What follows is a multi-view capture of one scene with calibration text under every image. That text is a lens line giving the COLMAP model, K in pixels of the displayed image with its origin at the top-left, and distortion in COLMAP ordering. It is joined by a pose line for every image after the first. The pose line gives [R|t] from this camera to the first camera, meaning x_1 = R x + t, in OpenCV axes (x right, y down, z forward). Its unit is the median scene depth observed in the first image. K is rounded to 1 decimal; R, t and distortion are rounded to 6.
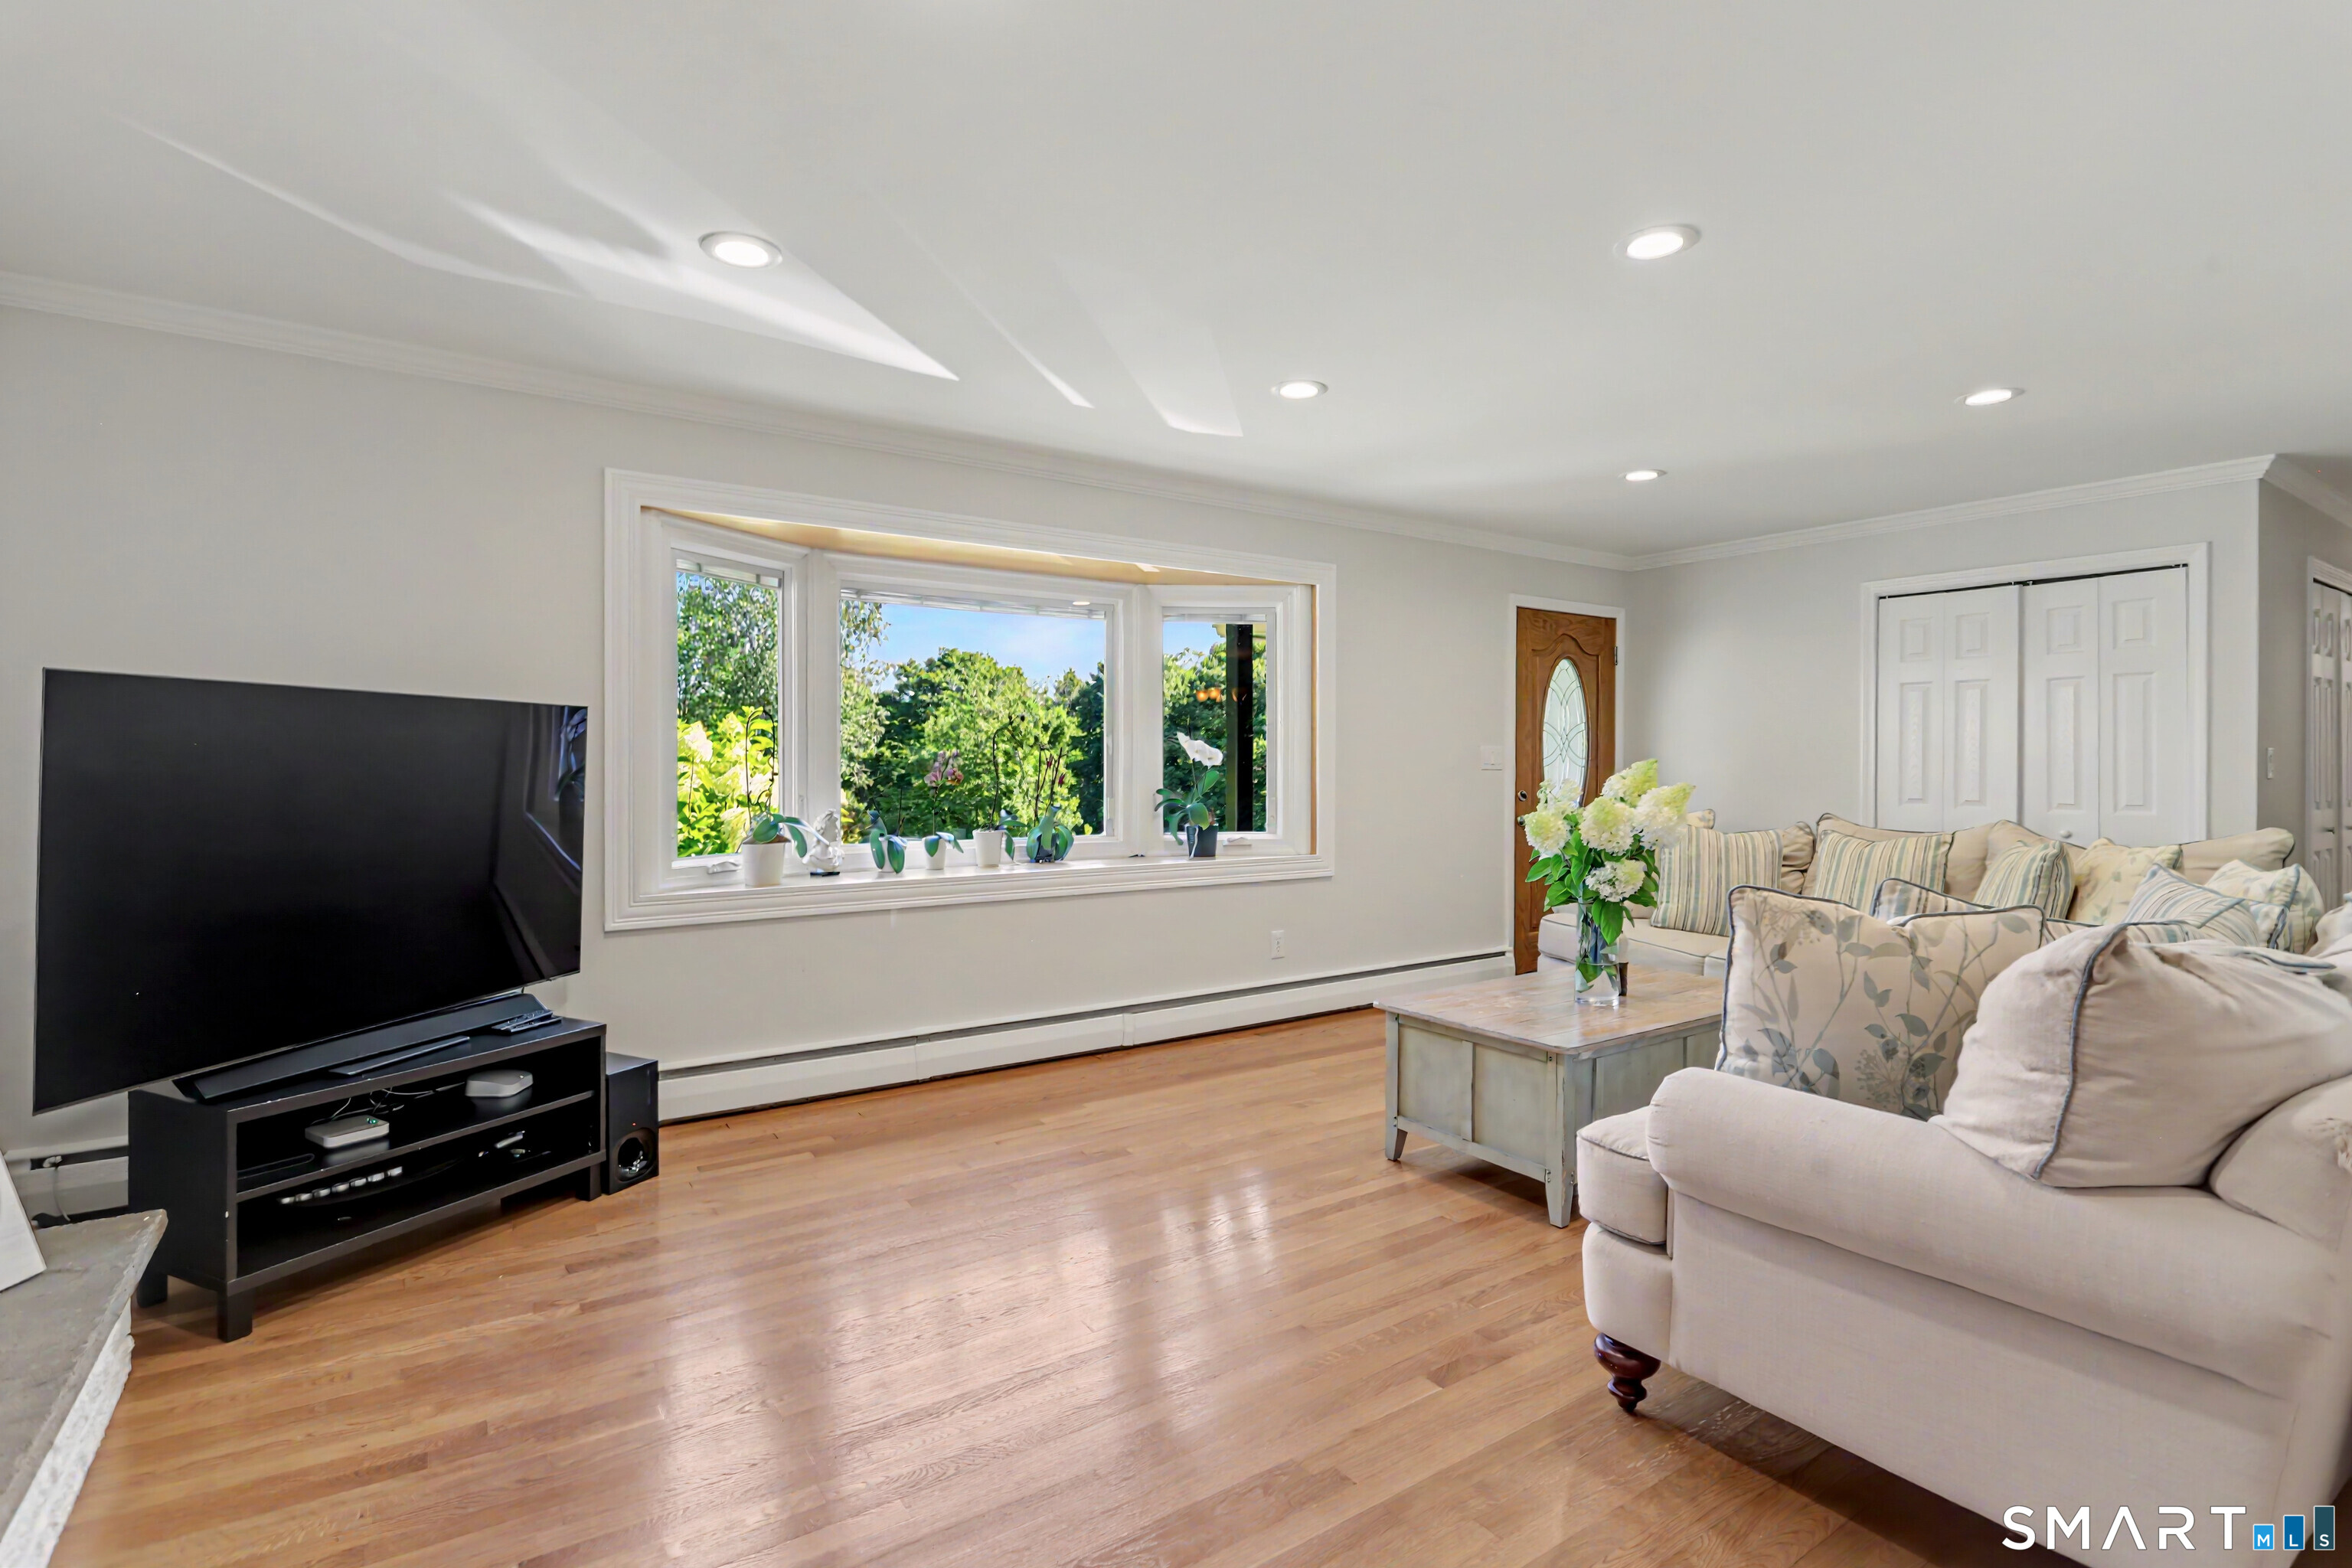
lens RADIAL K [[1134.9, 0, 1167.5], [0, 1134.9, 771.4], [0, 0, 1]] dist [-0.005977, 0.000102]
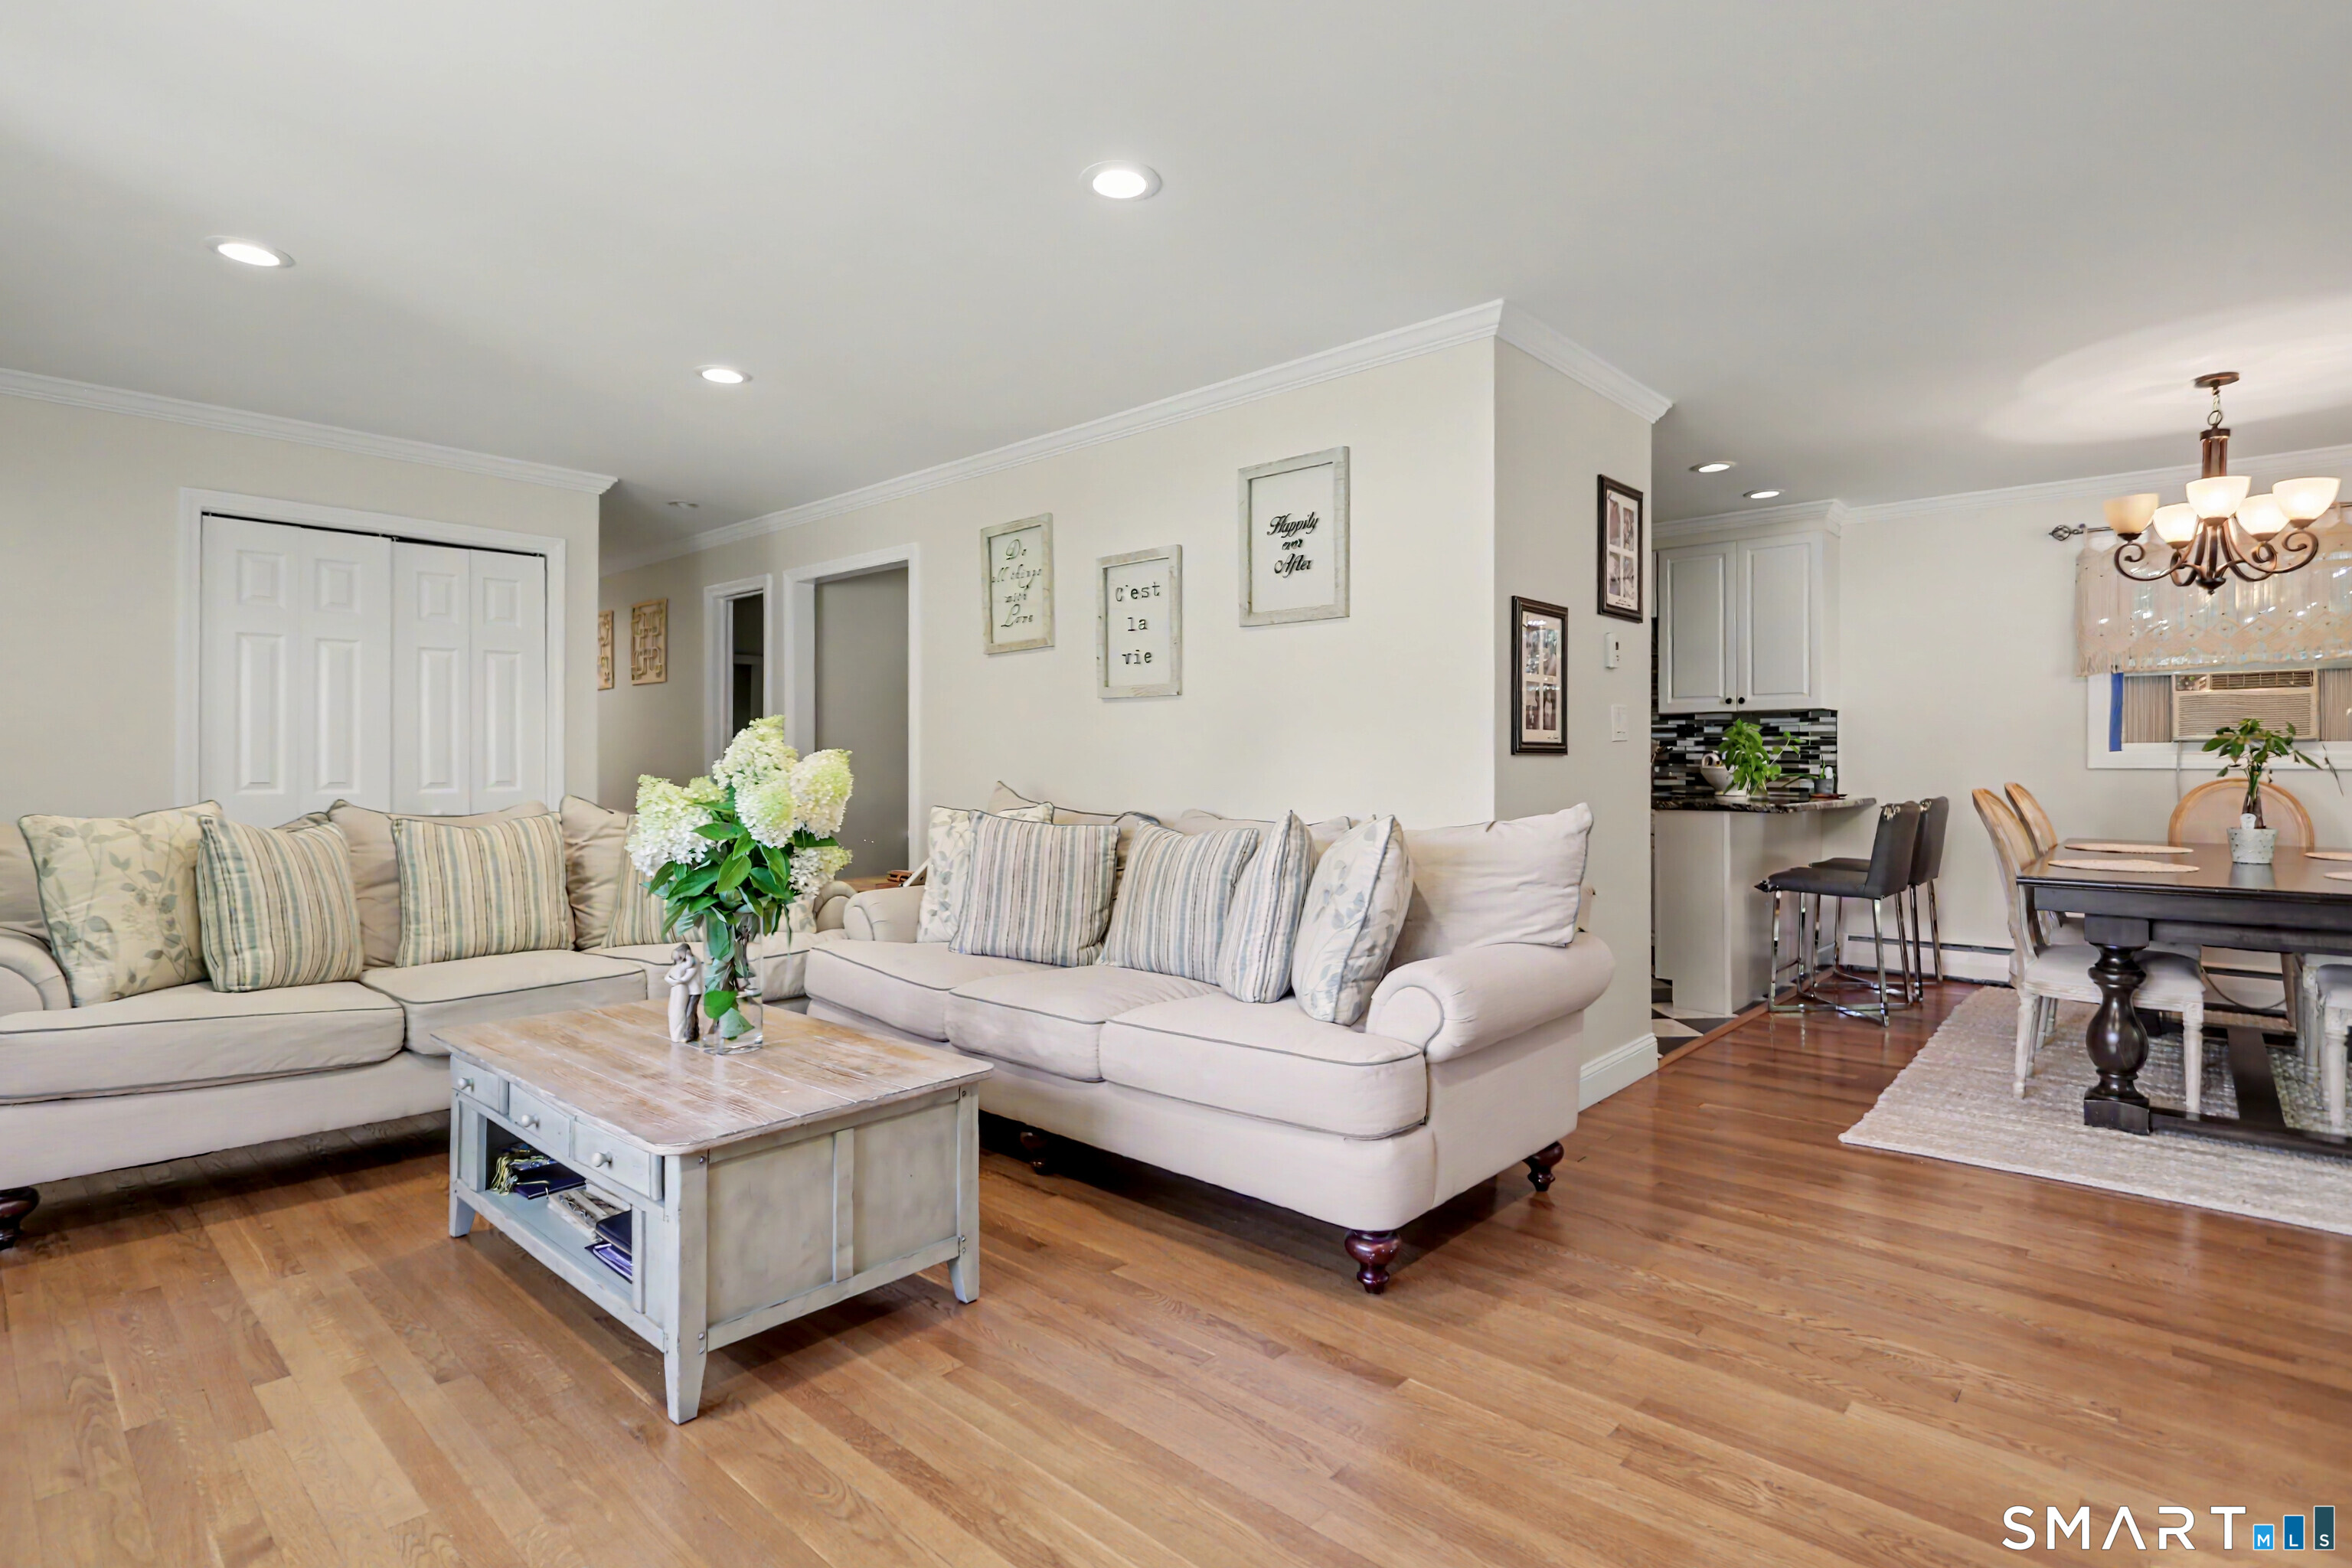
lens RADIAL K [[1160.4, 0, 1170.7], [0, 1160.4, 760.4], [0, 0, 1]] dist [-0.005360, -0.001027]
pose [[-0.235633, 0.000340, 0.971842, -0.349924], [0.006800, 0.999976, 0.001299, 0.016830], [-0.971818, 0.006915, -0.235629, 0.769099]]
